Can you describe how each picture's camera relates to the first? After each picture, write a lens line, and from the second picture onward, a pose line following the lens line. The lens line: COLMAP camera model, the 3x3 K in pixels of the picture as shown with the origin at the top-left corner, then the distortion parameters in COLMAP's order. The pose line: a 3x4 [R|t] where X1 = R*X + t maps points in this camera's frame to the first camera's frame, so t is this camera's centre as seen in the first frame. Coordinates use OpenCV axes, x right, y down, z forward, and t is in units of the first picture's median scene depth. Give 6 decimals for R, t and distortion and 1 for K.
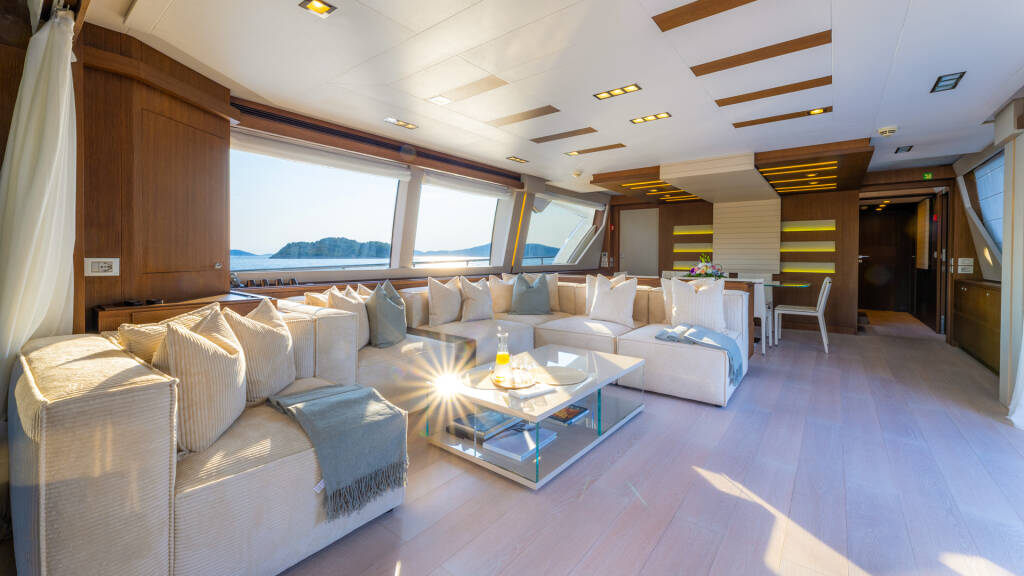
lens RADIAL K [[412.7, 0, 520.1], [0, 412.7, 262.3], [0, 0, 1]] dist [0.004378, -0.000508]
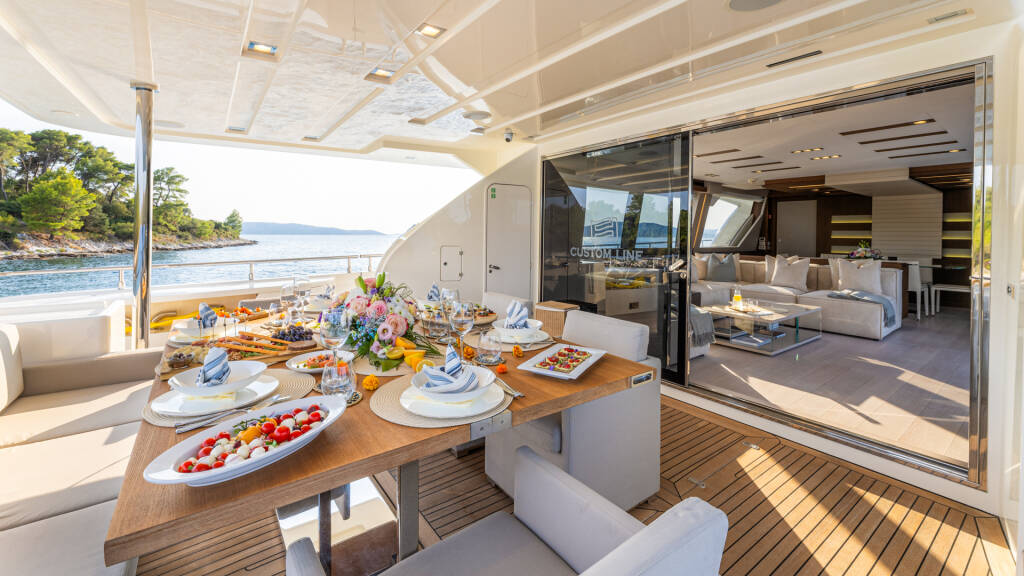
lens RADIAL K [[412.7, 0, 512.8], [0, 412.7, 233.6], [0, 0, 1]] dist [0.004378, -0.000508]
pose [[0.961620, 0.007573, -0.274282, -0.259486], [-0.012425, 0.999796, -0.015955, -0.009830], [0.274105, 0.018751, 0.961517, -0.555938]]
